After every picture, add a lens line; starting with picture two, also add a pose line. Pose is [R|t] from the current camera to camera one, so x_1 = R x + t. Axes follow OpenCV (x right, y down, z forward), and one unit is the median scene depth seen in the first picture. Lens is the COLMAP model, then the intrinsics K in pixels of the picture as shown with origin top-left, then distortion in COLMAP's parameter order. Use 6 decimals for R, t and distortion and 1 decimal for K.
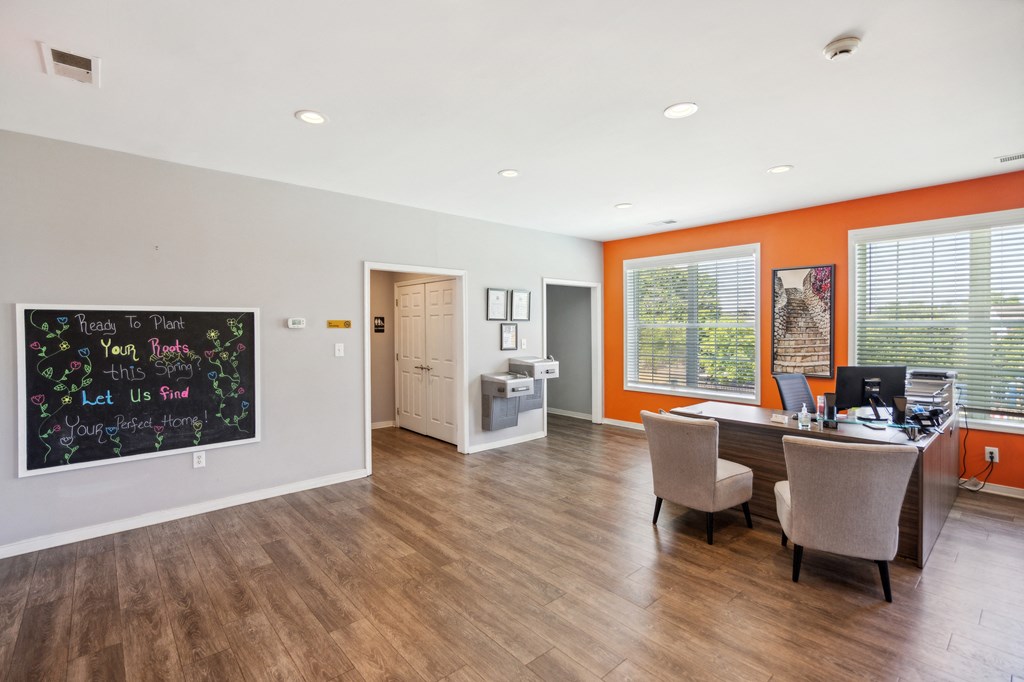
lens RADIAL K [[470.0, 0, 509.4], [0, 470.0, 332.9], [0, 0, 1]] dist [-0.001978, 0.000127]
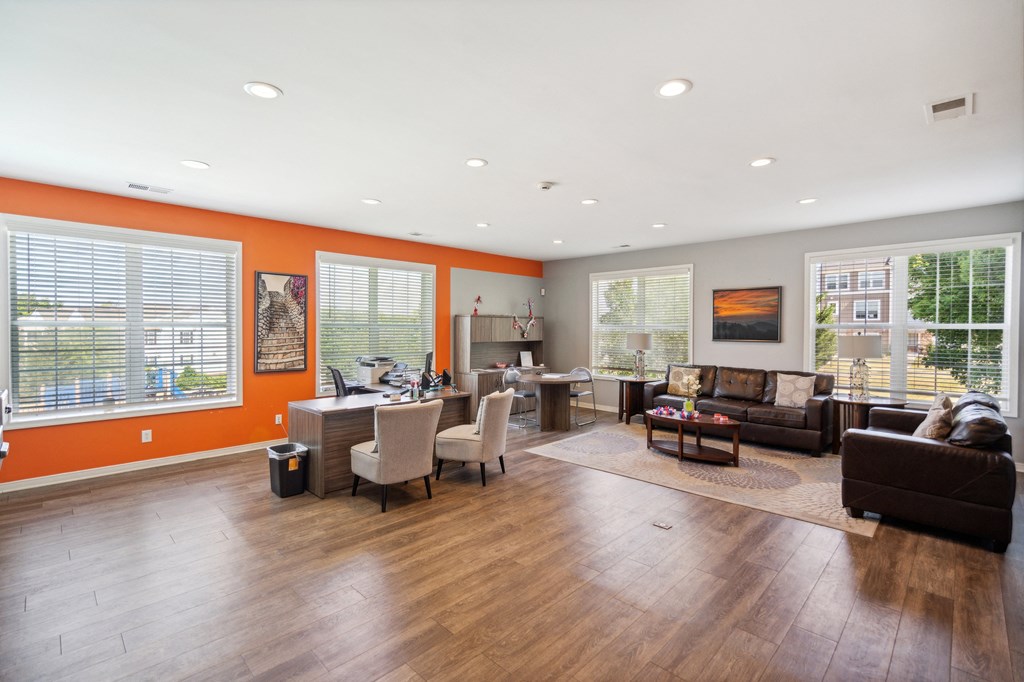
lens RADIAL K [[461.4, 0, 510.0], [0, 461.4, 333.5], [0, 0, 1]] dist [-0.000778, 0.000284]
pose [[-0.068210, -0.006368, 0.997651, -0.705588], [0.009394, 0.999931, 0.007025, -0.000414], [-0.997627, 0.009851, -0.068145, 0.742526]]
